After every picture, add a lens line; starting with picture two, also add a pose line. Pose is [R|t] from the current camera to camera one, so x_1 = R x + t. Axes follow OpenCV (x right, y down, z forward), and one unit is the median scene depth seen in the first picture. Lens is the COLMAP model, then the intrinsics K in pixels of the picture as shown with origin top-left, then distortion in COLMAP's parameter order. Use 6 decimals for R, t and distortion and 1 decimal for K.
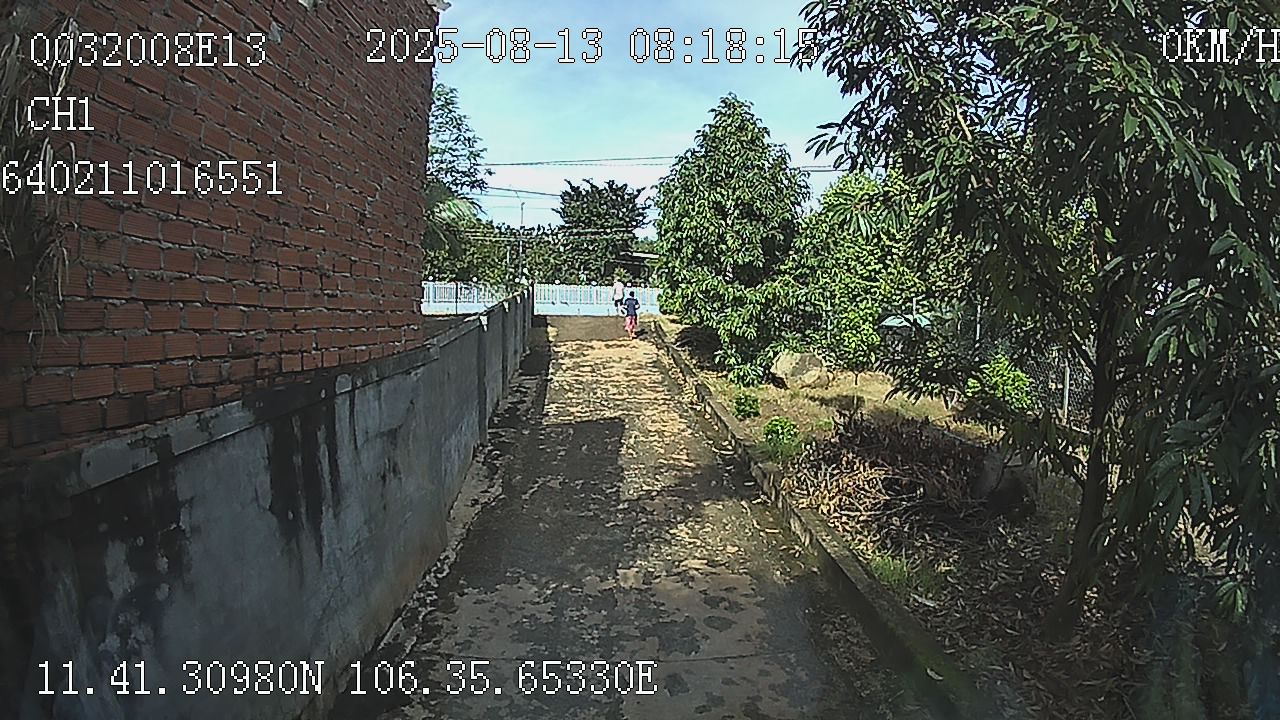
lens RADIAL K [[776.4, 0, 640.0], [0, 776.4, 360.0], [0, 0, 1]] dist [-0.381054, 0.121165]
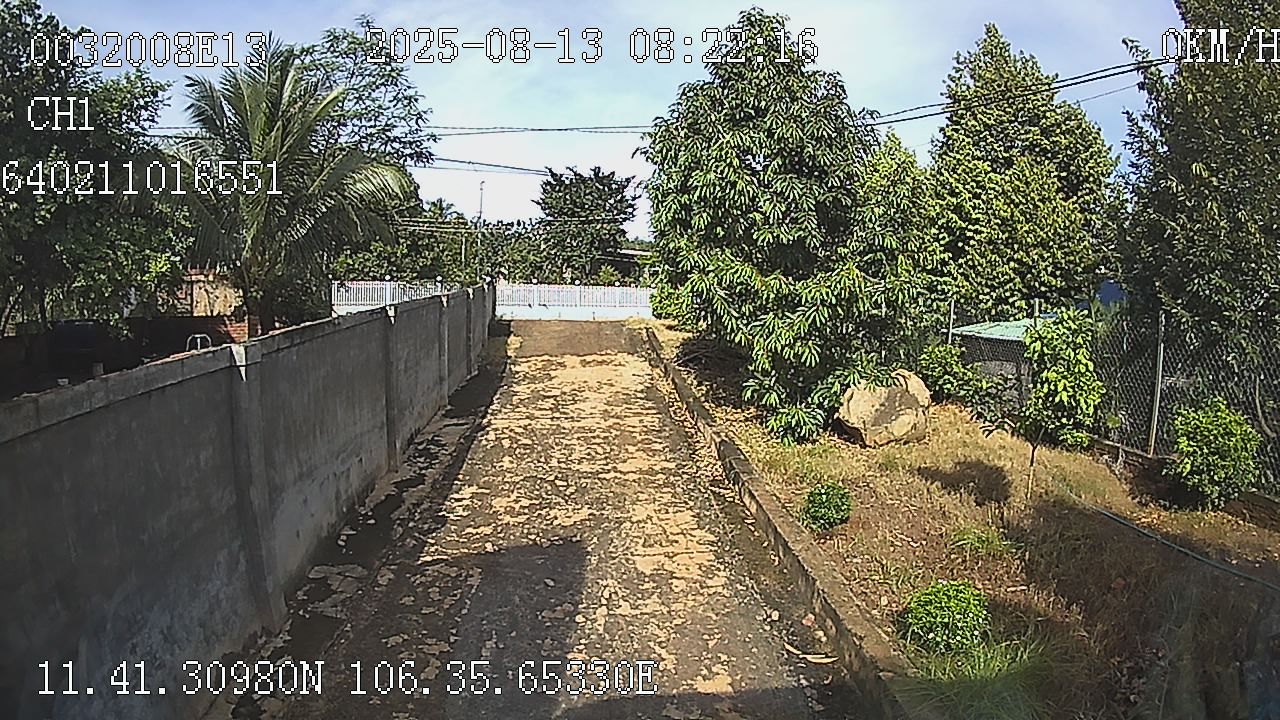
lens RADIAL K [[776.4, 0, 640.0], [0, 776.4, 360.0], [0, 0, 1]] dist [-0.381054, 0.121165]
pose [[0.999928, -0.004520, 0.011132, 0.004896], [0.004542, 0.999988, -0.001950, -0.026147], [-0.011123, 0.002001, 0.999936, 0.346853]]
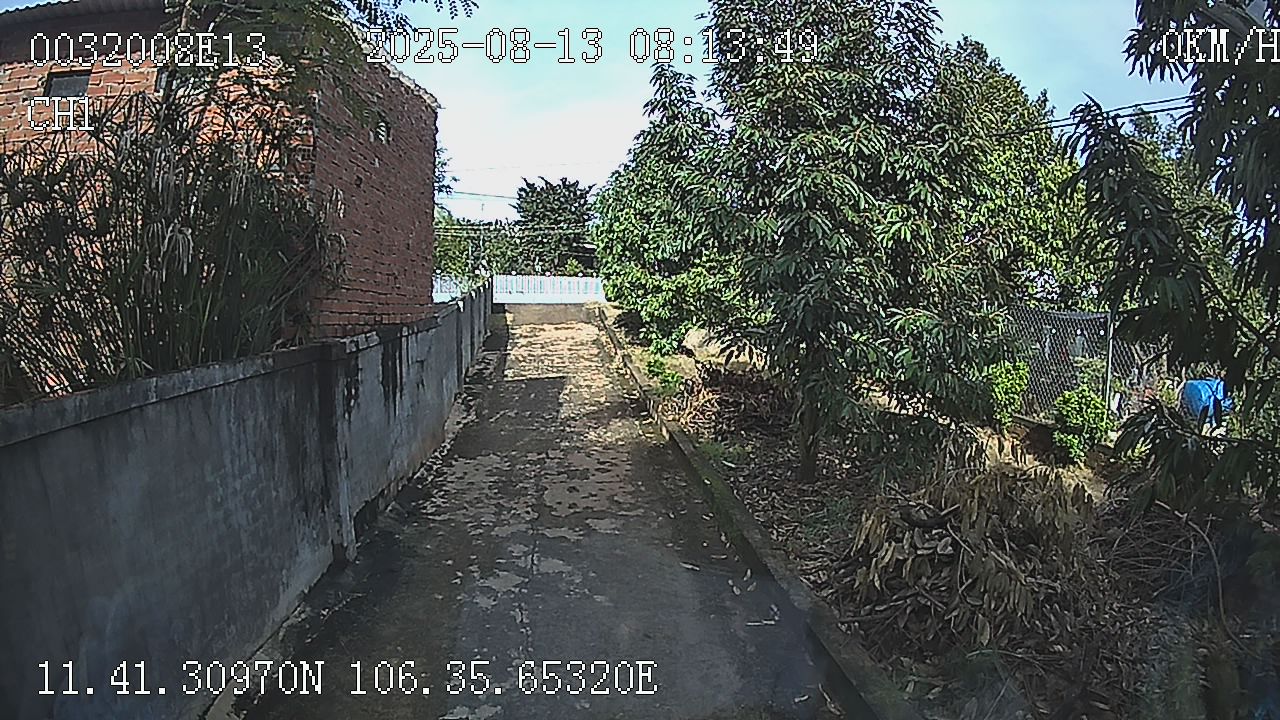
lens RADIAL K [[776.4, 0, 640.0], [0, 776.4, 360.0], [0, 0, 1]] dist [-0.381054, 0.121165]
pose [[0.998478, -0.008239, 0.054533, 0.026723], [0.007459, 0.999867, 0.014484, 0.018363], [-0.054645, -0.014055, 0.998407, -0.230780]]
